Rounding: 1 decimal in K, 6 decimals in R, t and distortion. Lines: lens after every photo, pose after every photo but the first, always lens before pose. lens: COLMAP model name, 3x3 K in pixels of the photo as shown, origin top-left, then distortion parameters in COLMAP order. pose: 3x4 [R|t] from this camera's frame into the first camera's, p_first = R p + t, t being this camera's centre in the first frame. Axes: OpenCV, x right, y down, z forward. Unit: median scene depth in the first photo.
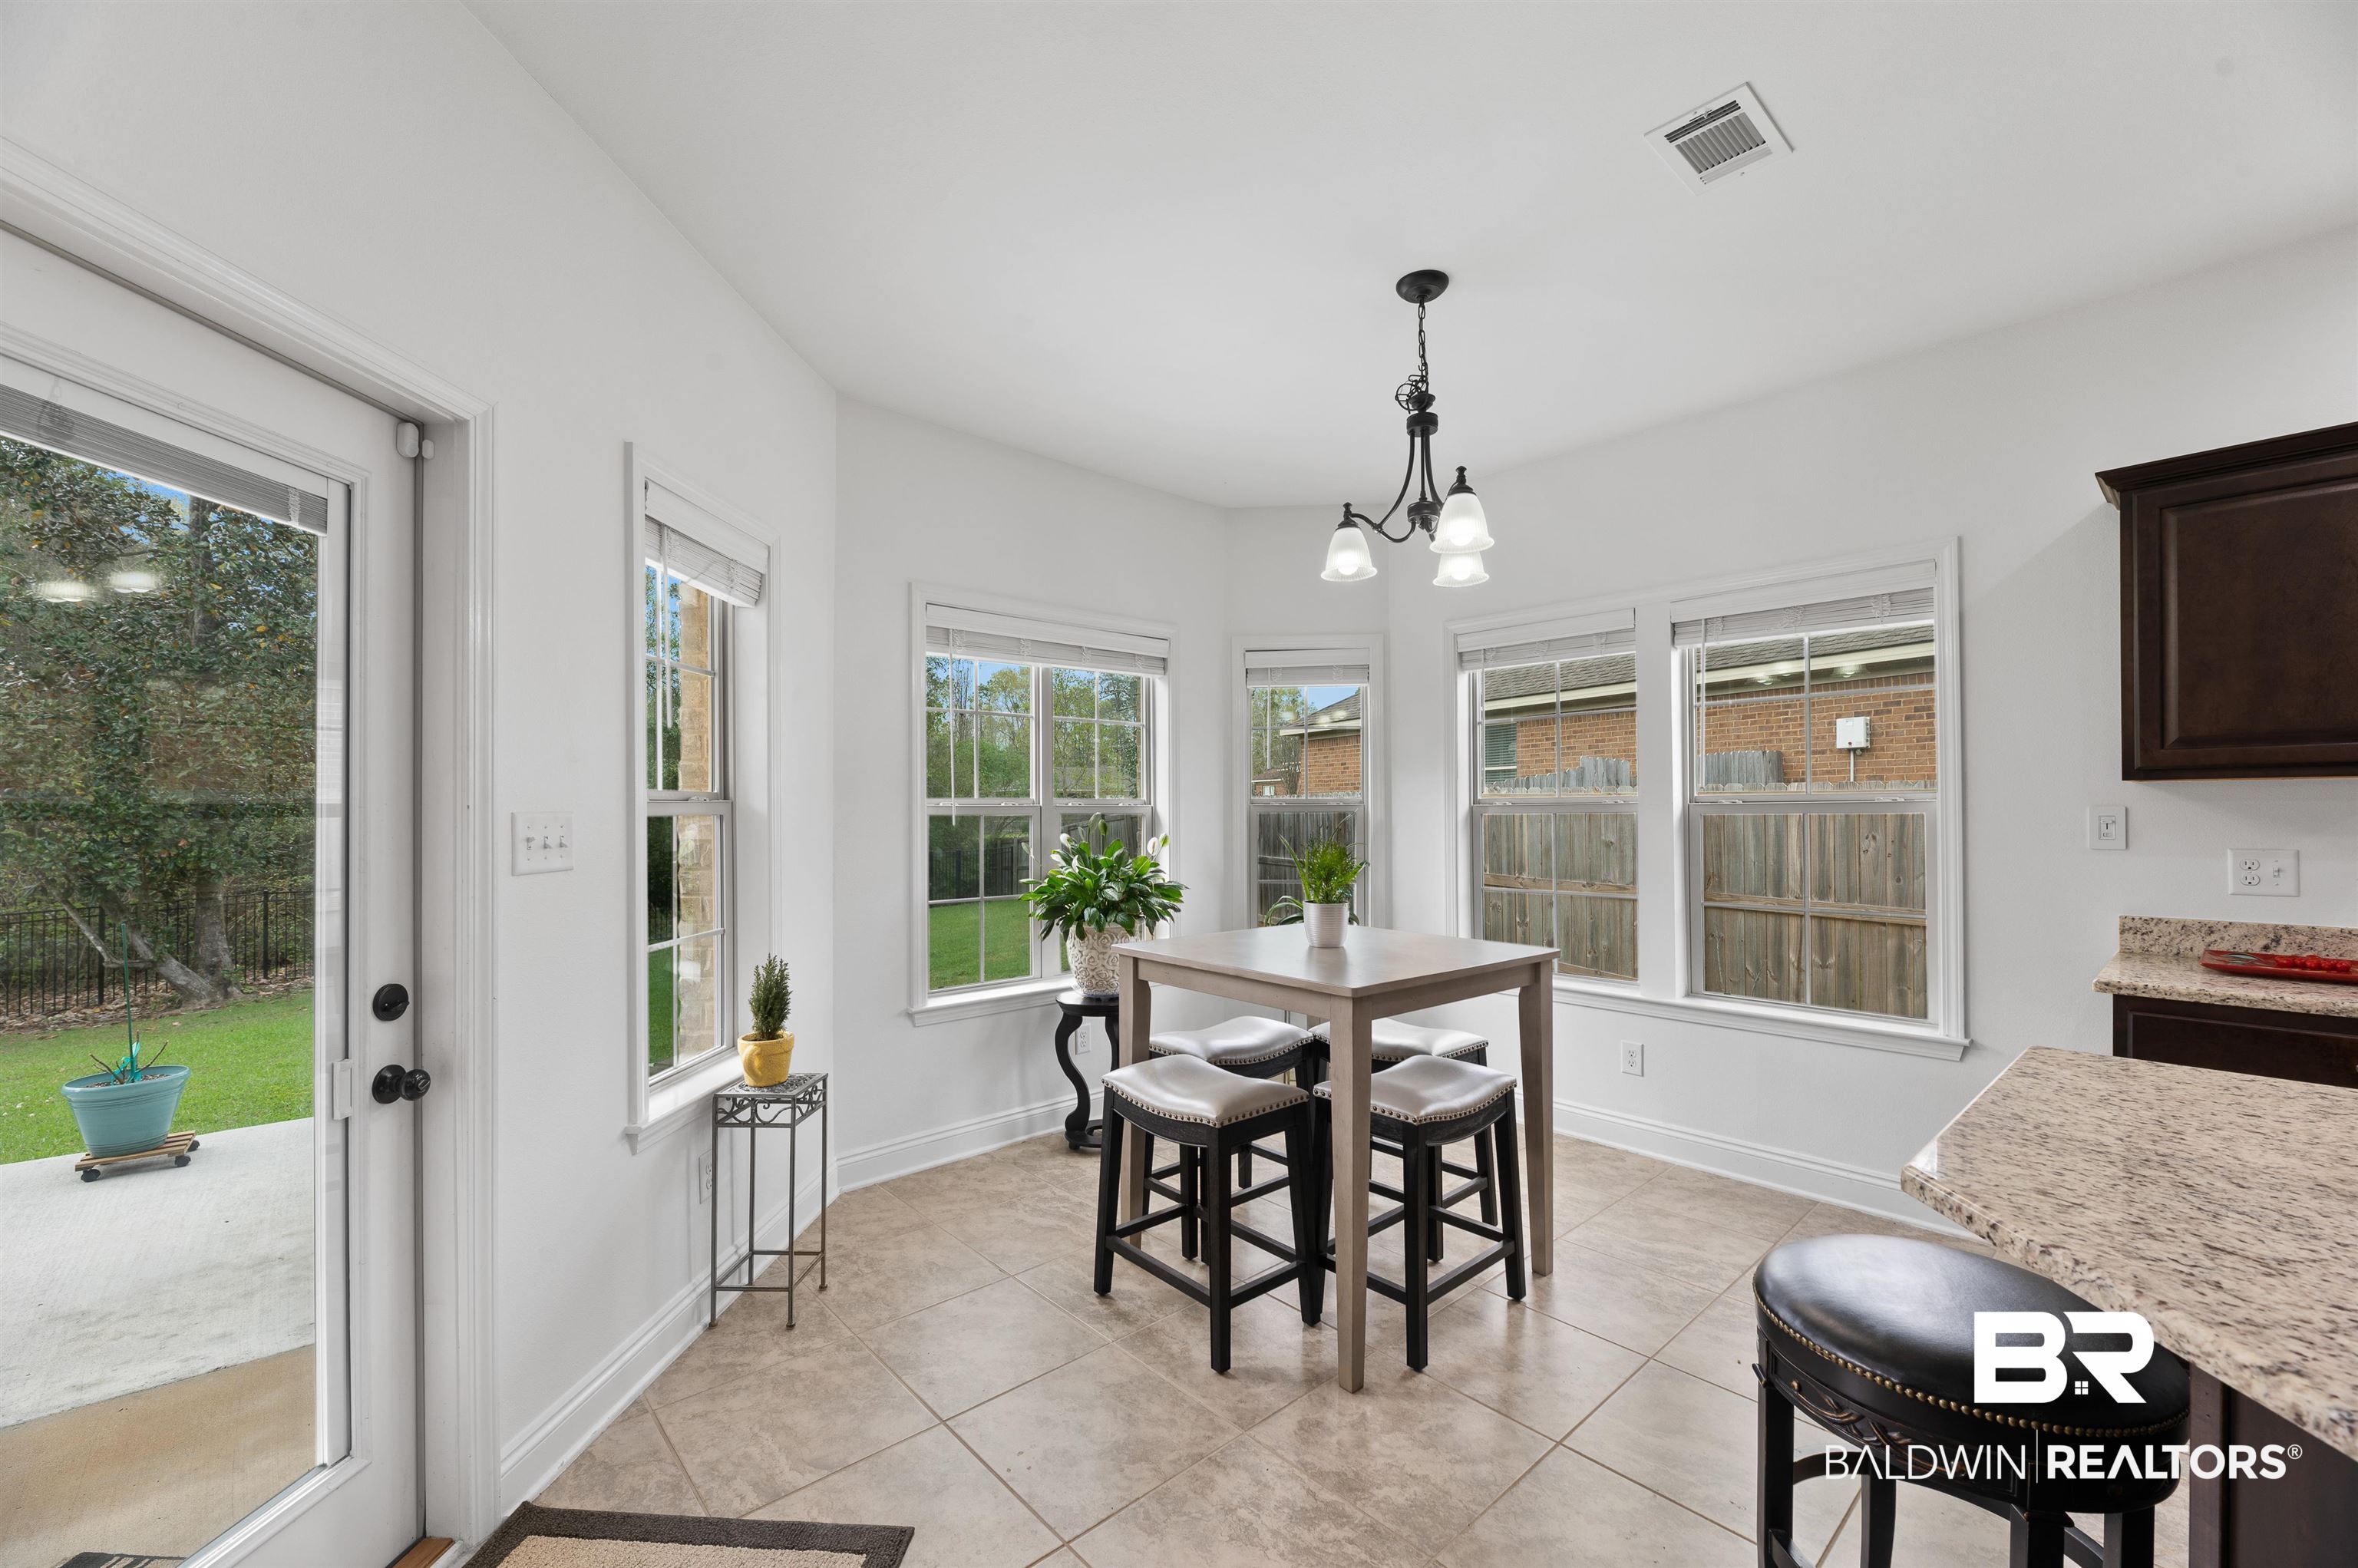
lens RADIAL K [[960.4, 0, 1184.4], [0, 960.4, 816.5], [0, 0, 1]] dist [0.000360, -0.001678]
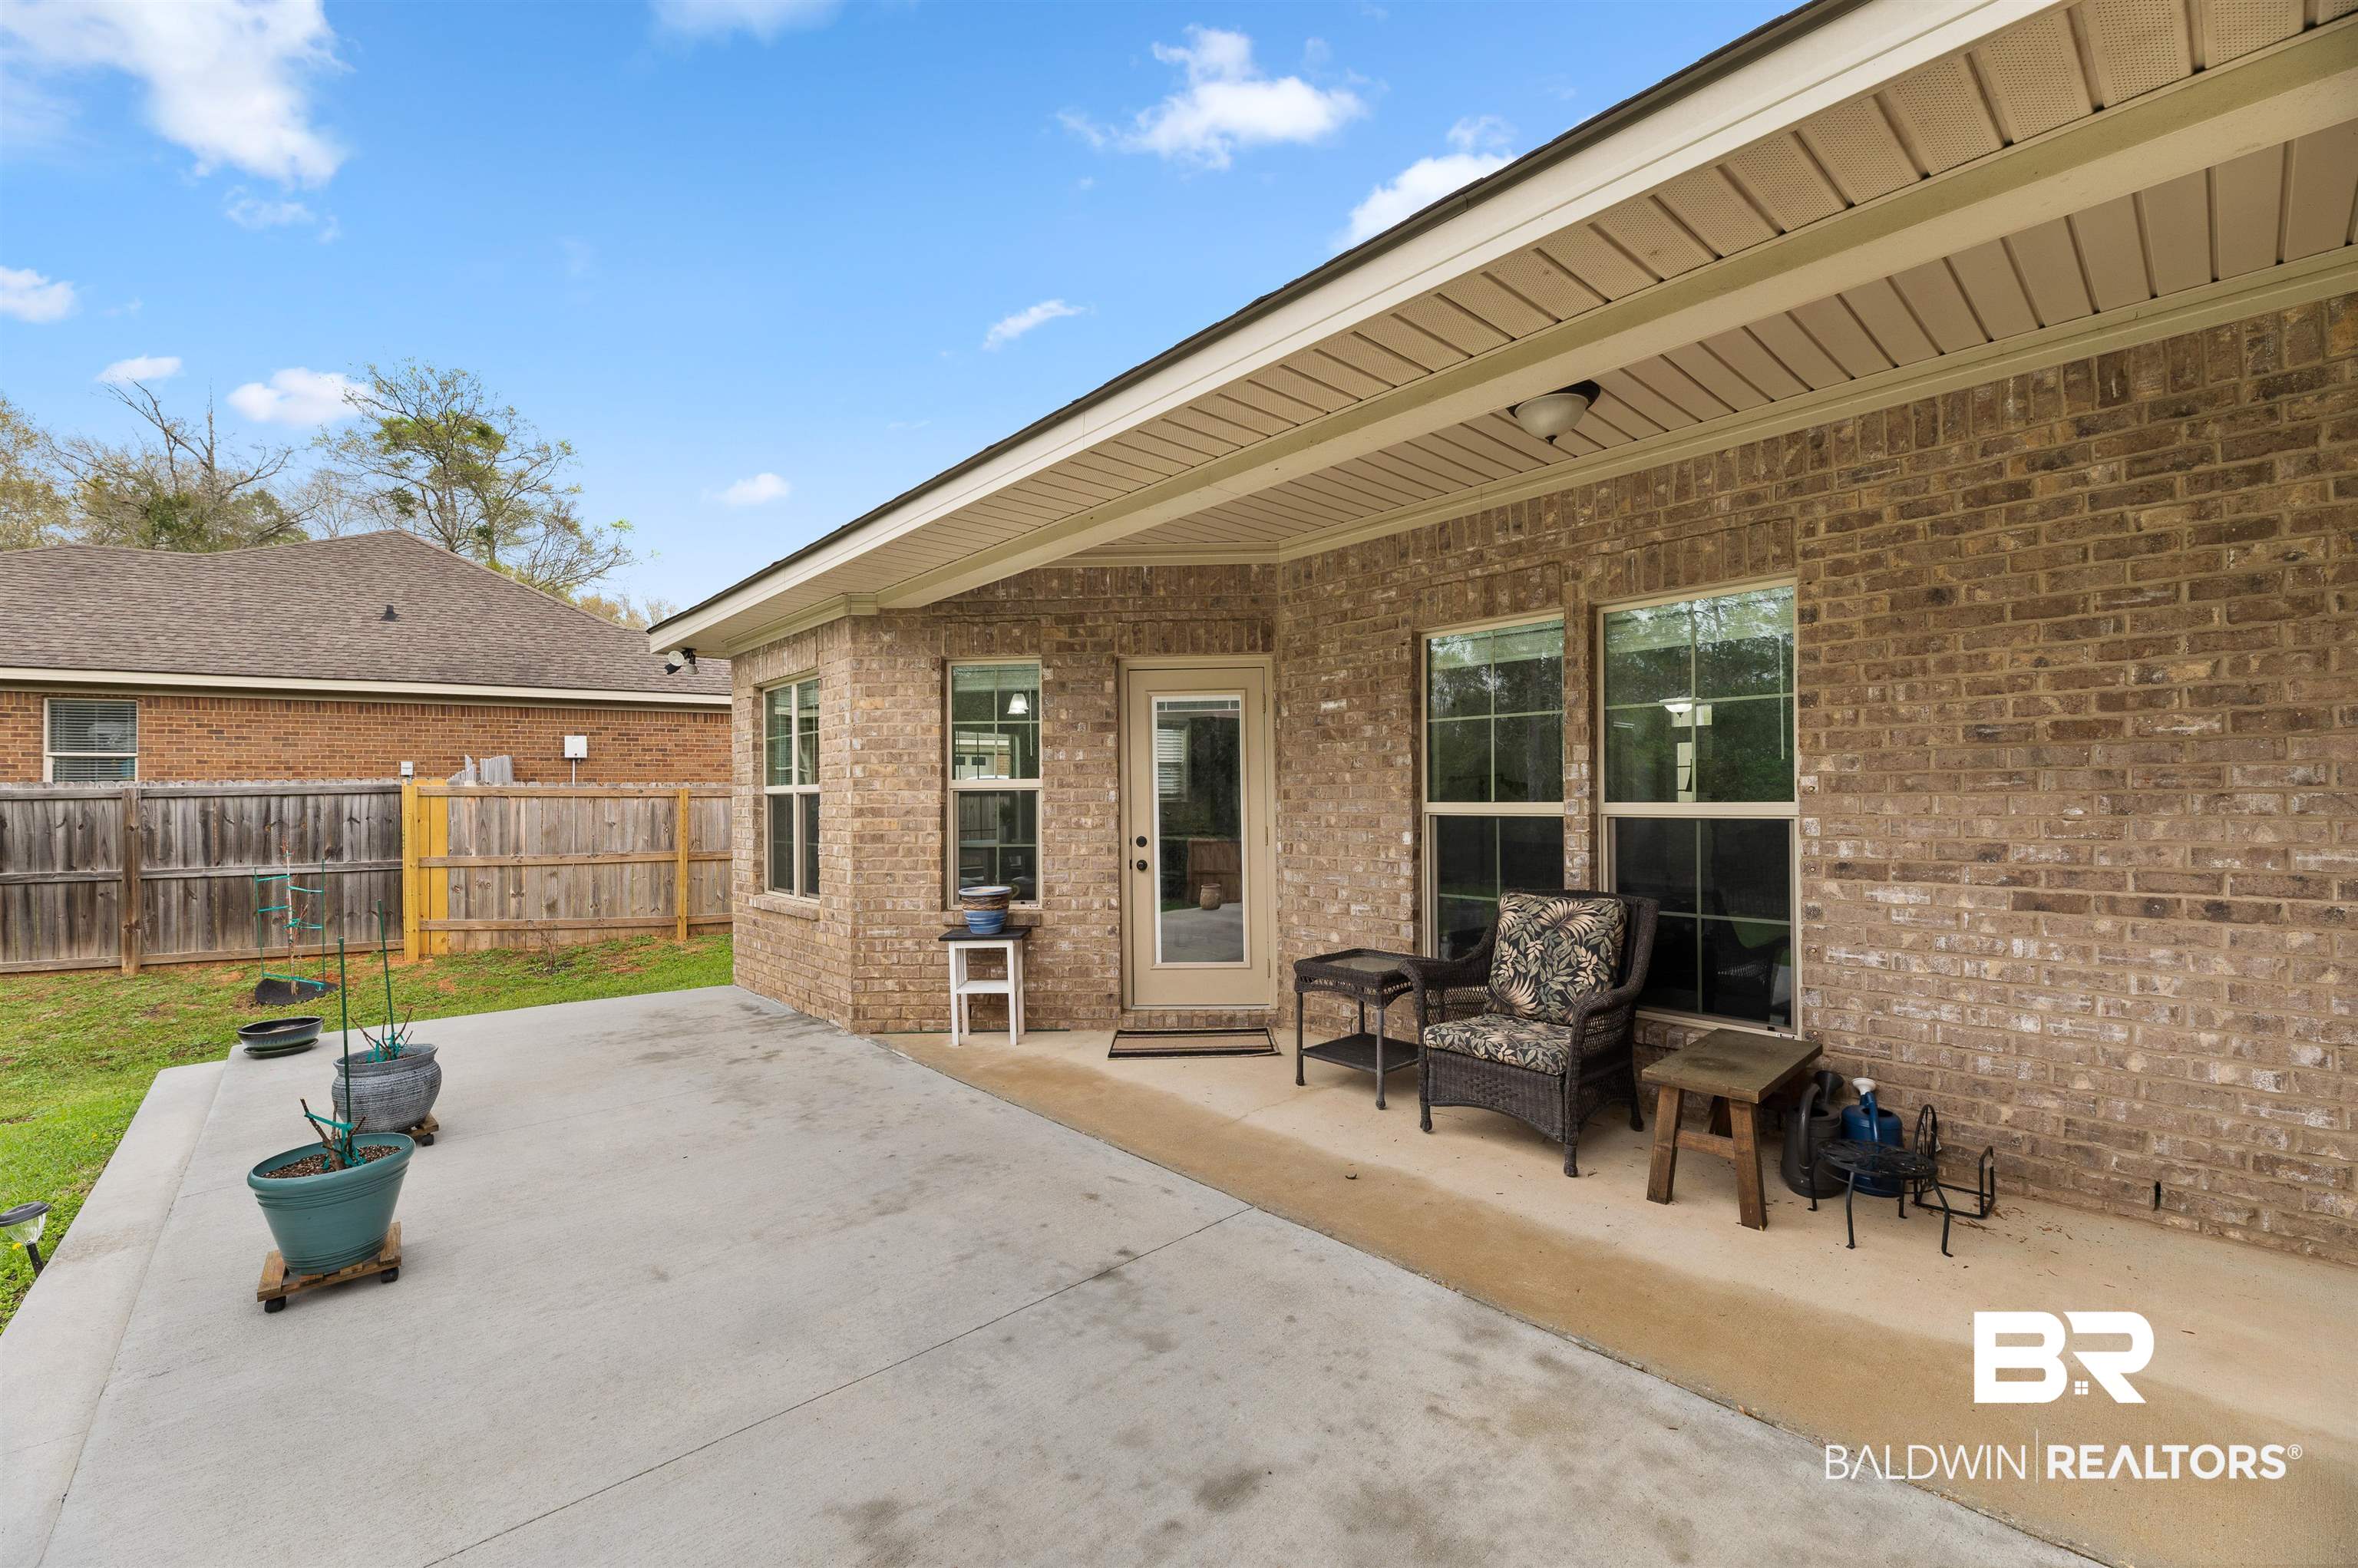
lens RADIAL K [[960.4, 0, 1171.8], [0, 960.4, 793.5], [0, 0, 1]] dist [0.000360, -0.001678]
pose [[-0.005986, 0.006702, 0.999960, -2.705624], [0.021366, 0.999750, -0.006572, 0.031293], [-0.999754, 0.021326, -0.006127, 0.568362]]
